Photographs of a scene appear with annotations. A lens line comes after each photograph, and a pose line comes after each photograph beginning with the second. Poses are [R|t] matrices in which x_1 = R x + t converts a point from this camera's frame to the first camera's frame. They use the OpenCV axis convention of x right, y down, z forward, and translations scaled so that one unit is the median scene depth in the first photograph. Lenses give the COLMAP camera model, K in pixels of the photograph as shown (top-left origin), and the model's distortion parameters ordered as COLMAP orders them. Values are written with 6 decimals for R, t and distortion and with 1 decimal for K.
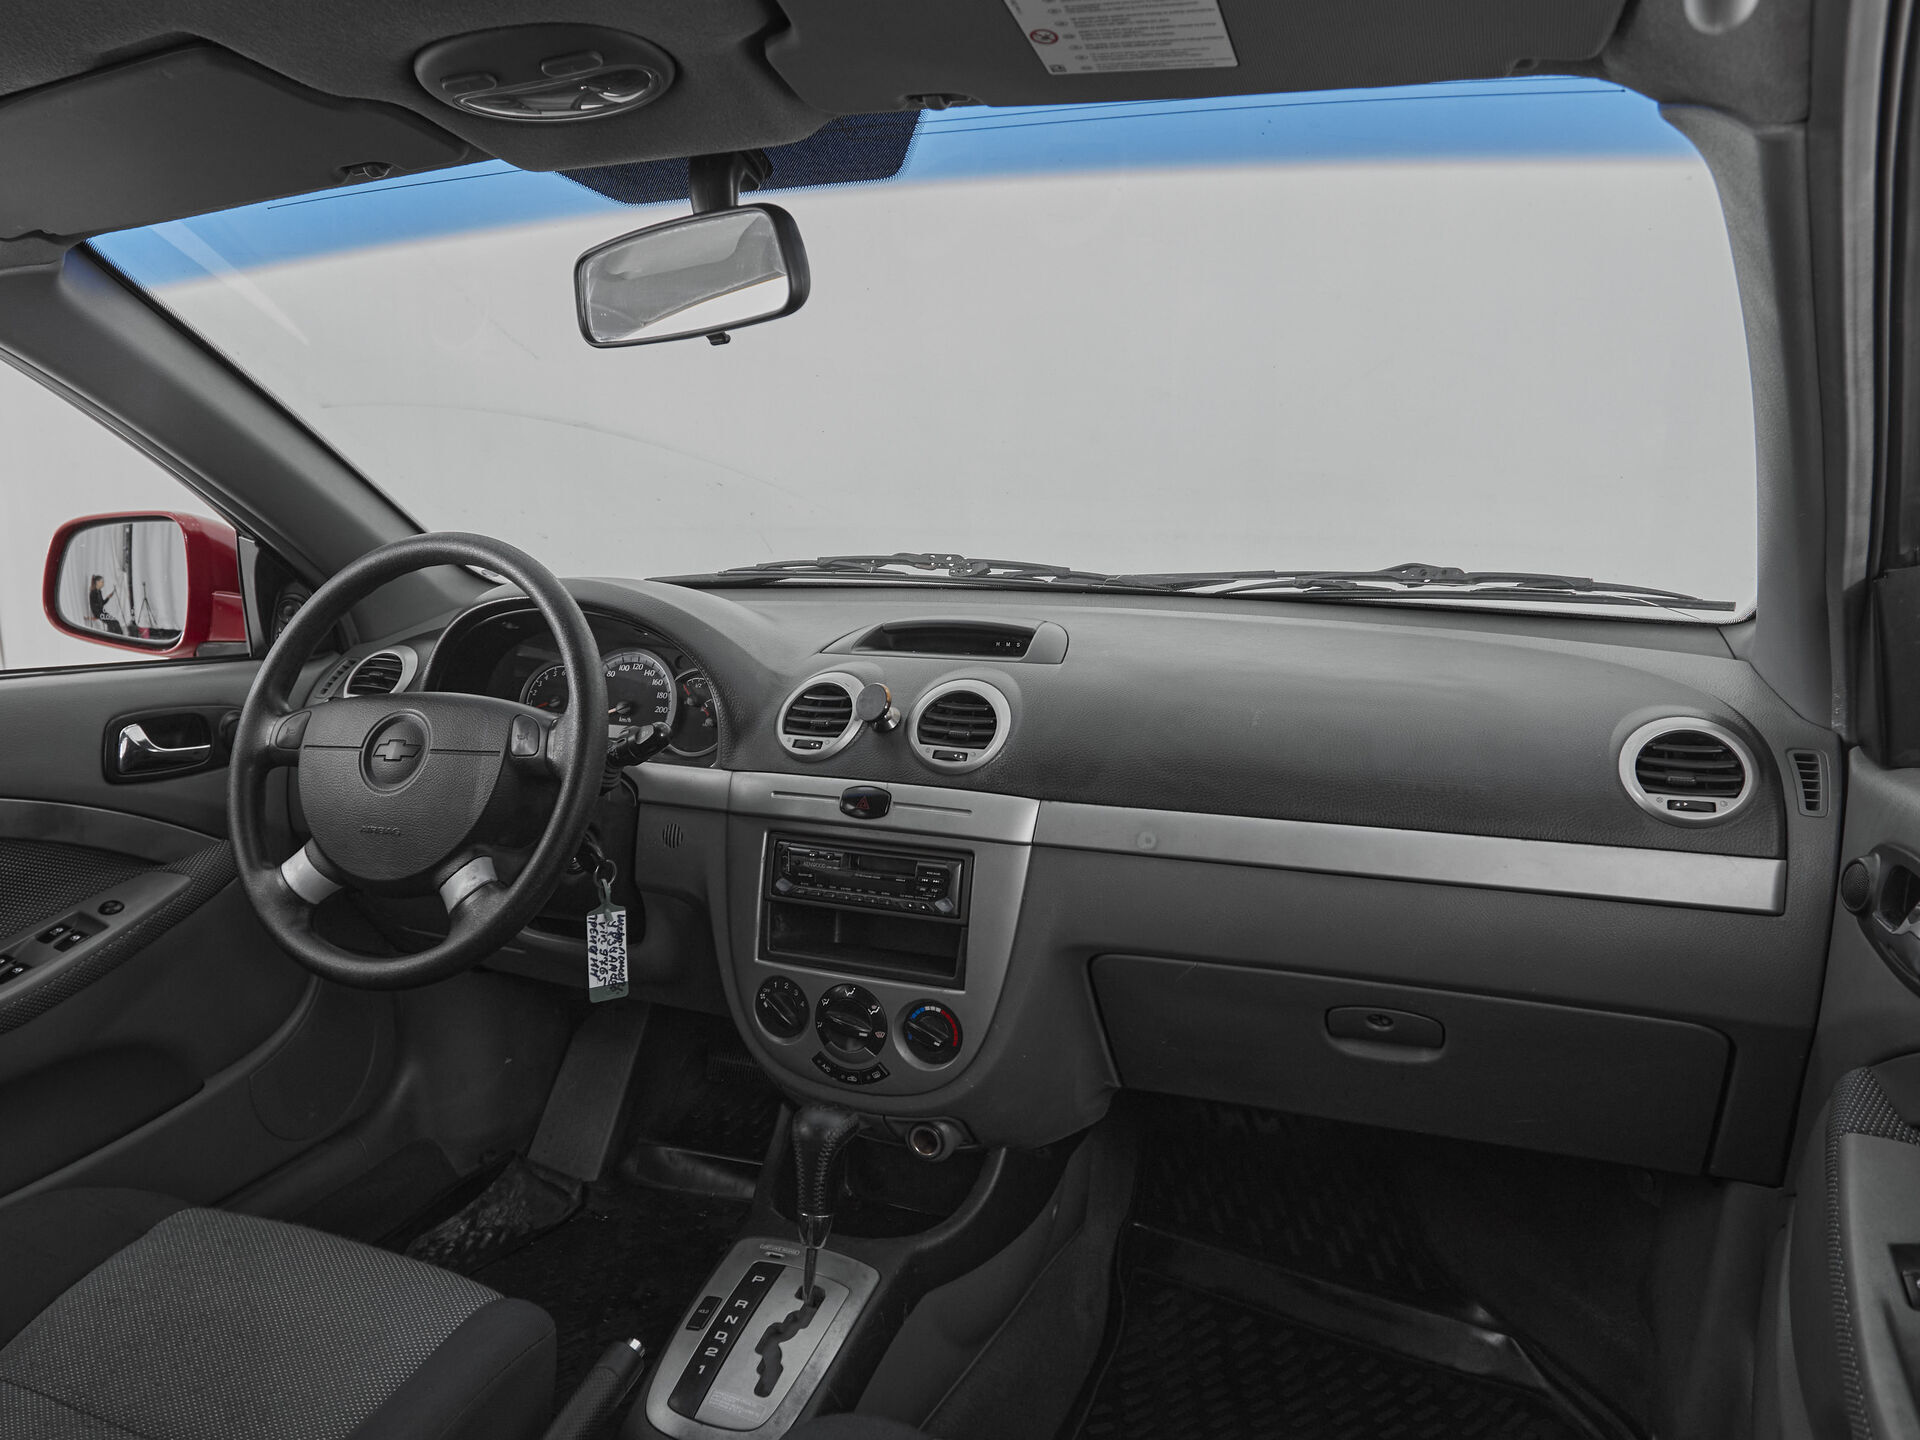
lens RADIAL K [[1272.0, 0, 908.6], [0, 1272.0, 721.3], [0, 0, 1]] dist [-0.002723, -0.001679]
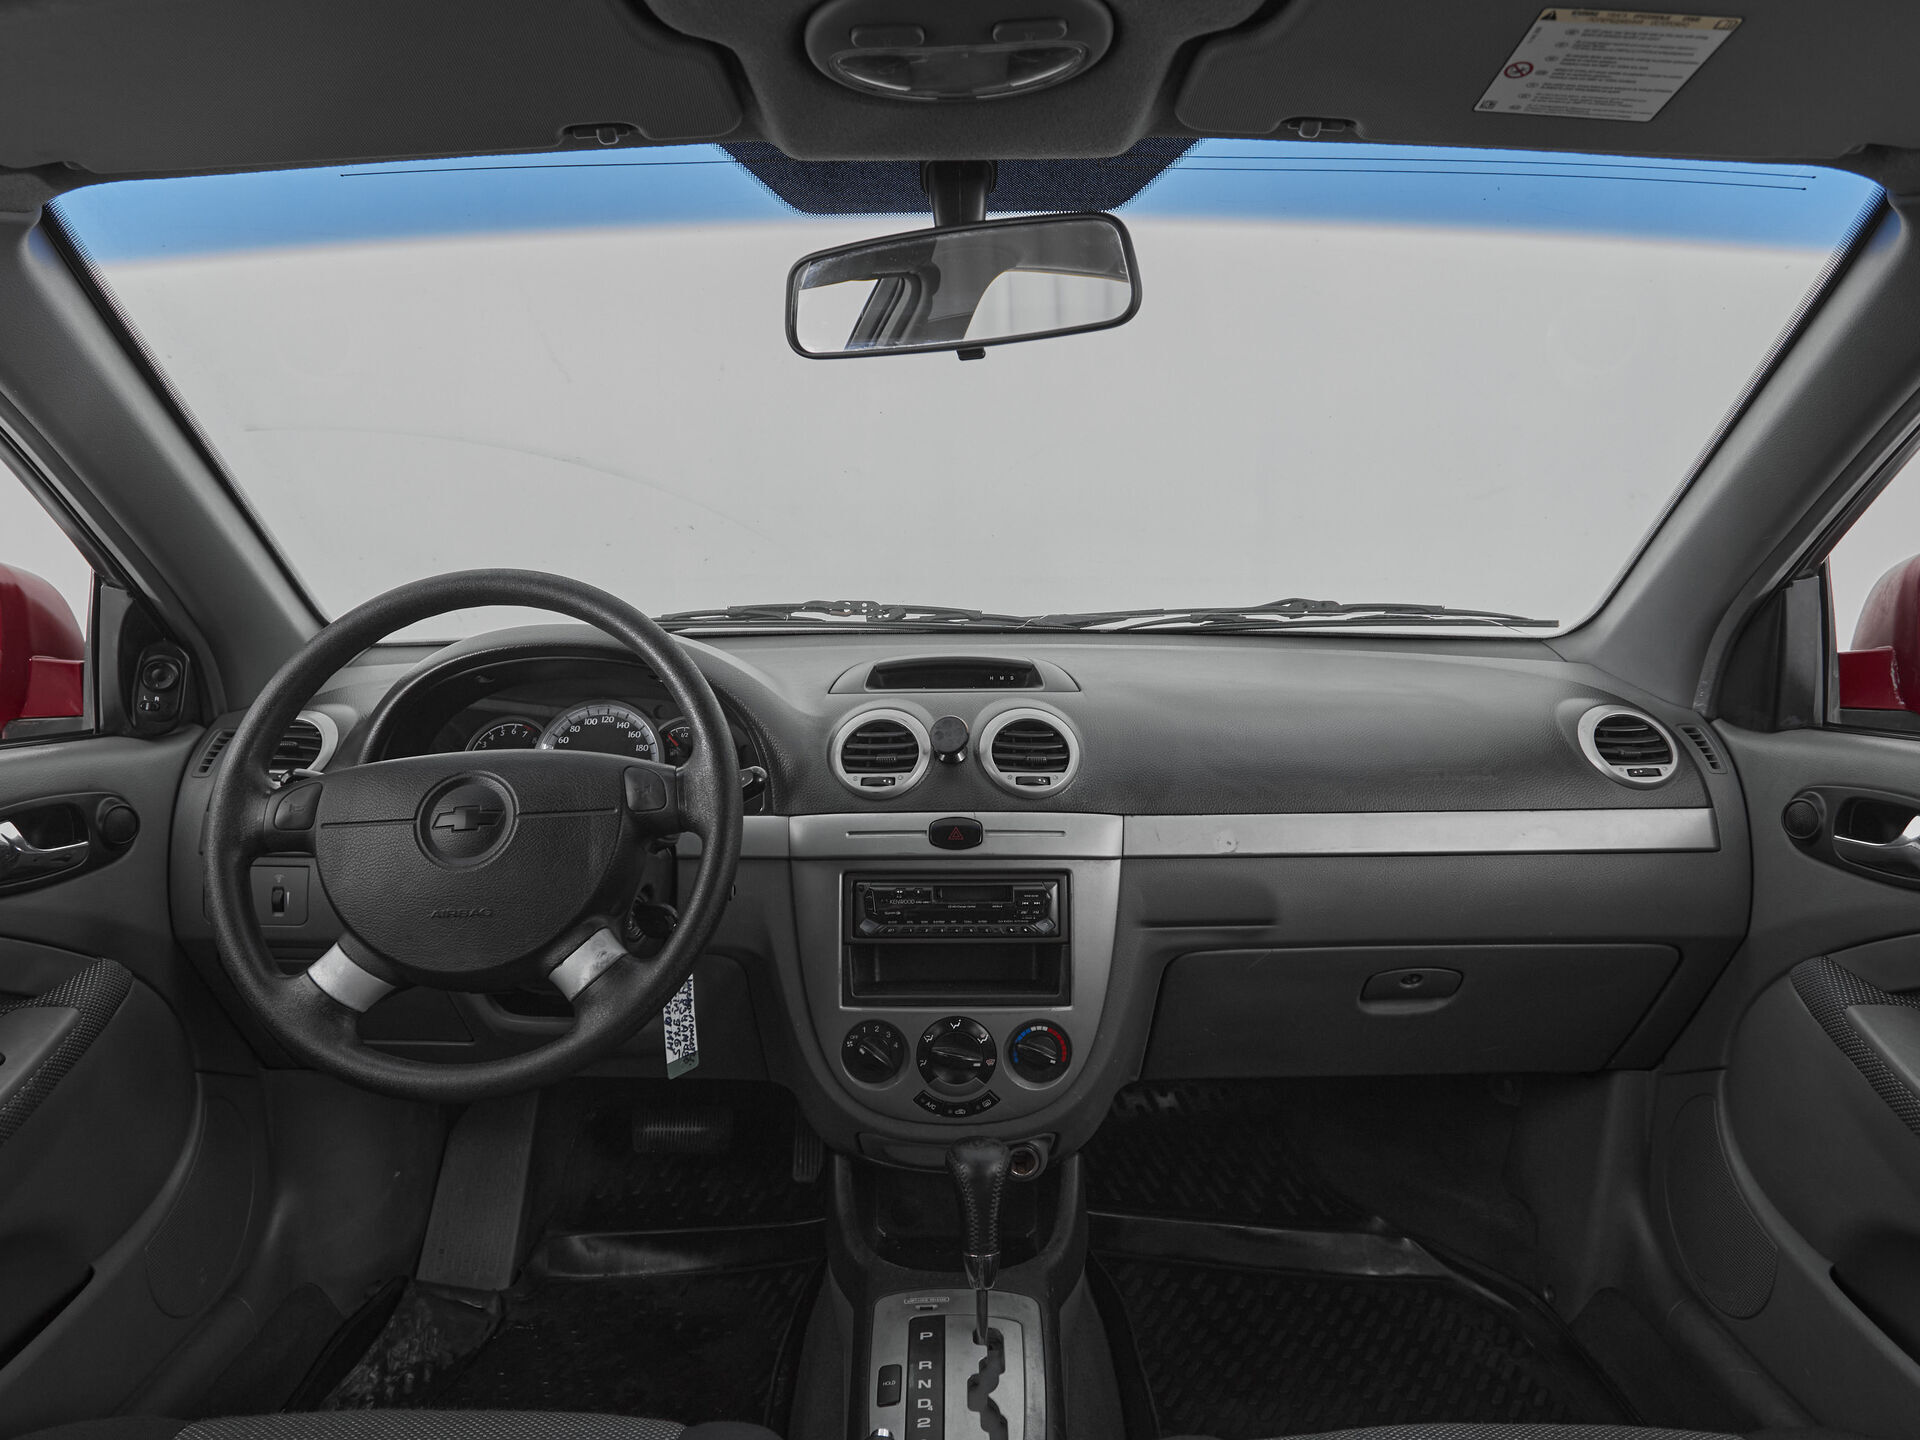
lens RADIAL K [[1146.0, 0, 910.8], [0, 1146.0, 726.2], [0, 0, 1]] dist [-0.004256, -0.000627]
pose [[0.930401, -0.052142, 0.362817, -0.377362], [0.068380, 0.997144, -0.032048, 0.005525], [-0.360109, 0.054627, 0.931309, 0.155593]]
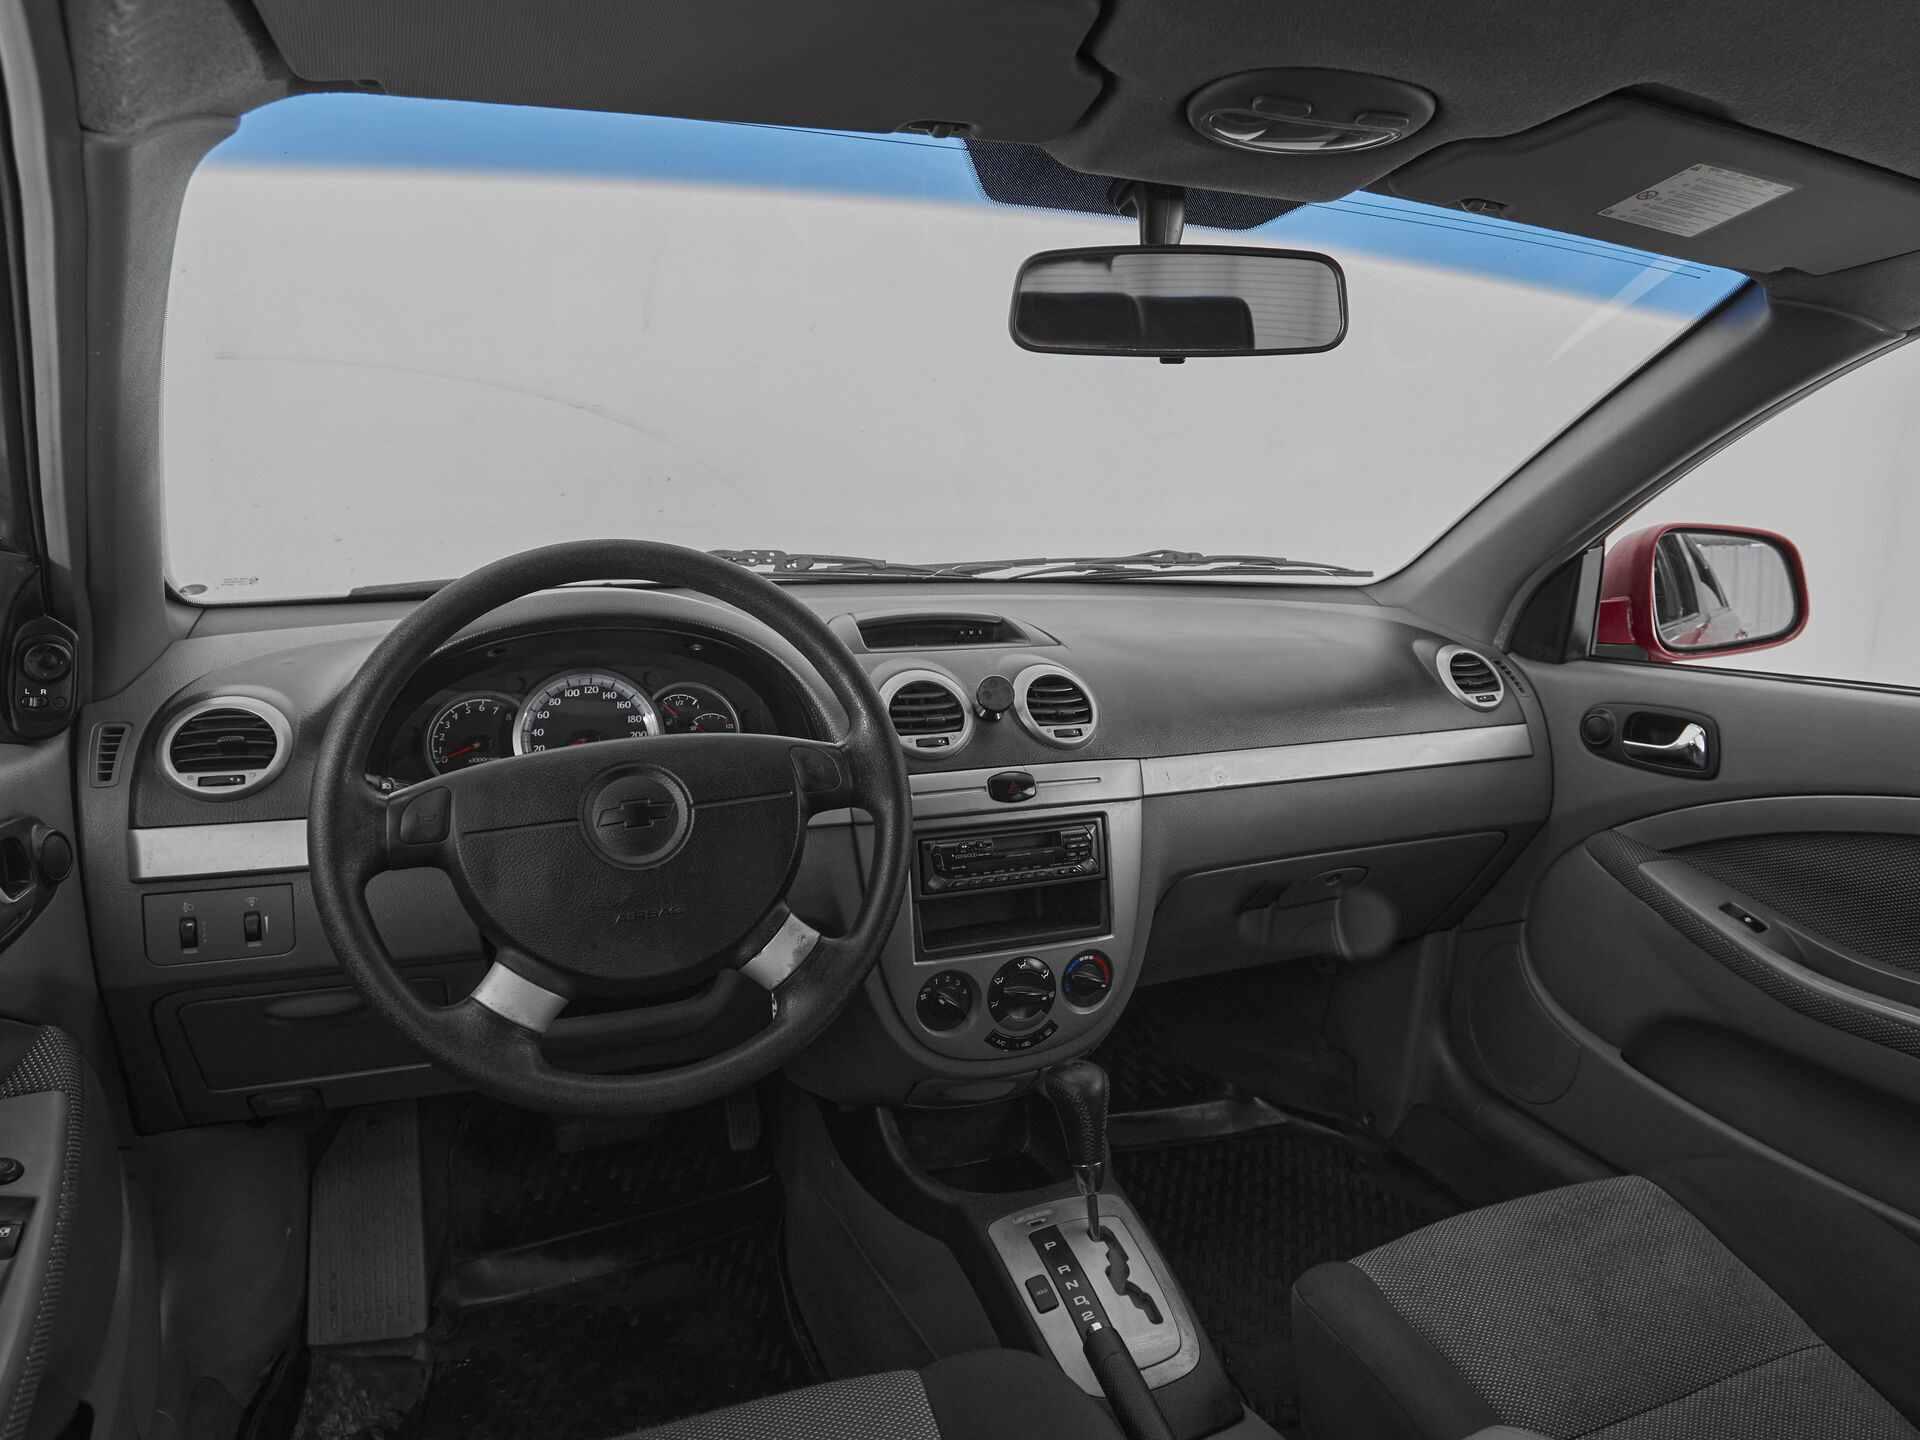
lens RADIAL K [[1213.2, 0, 960.0], [0, 1213.2, 720.0], [0, 0, 1]] dist [-0.006600, -0.000194]
pose [[0.707745, -0.119921, 0.696216, -0.737298], [0.104848, 0.992404, 0.064355, -0.059680], [-0.698645, 0.027450, 0.714942, 0.289618]]
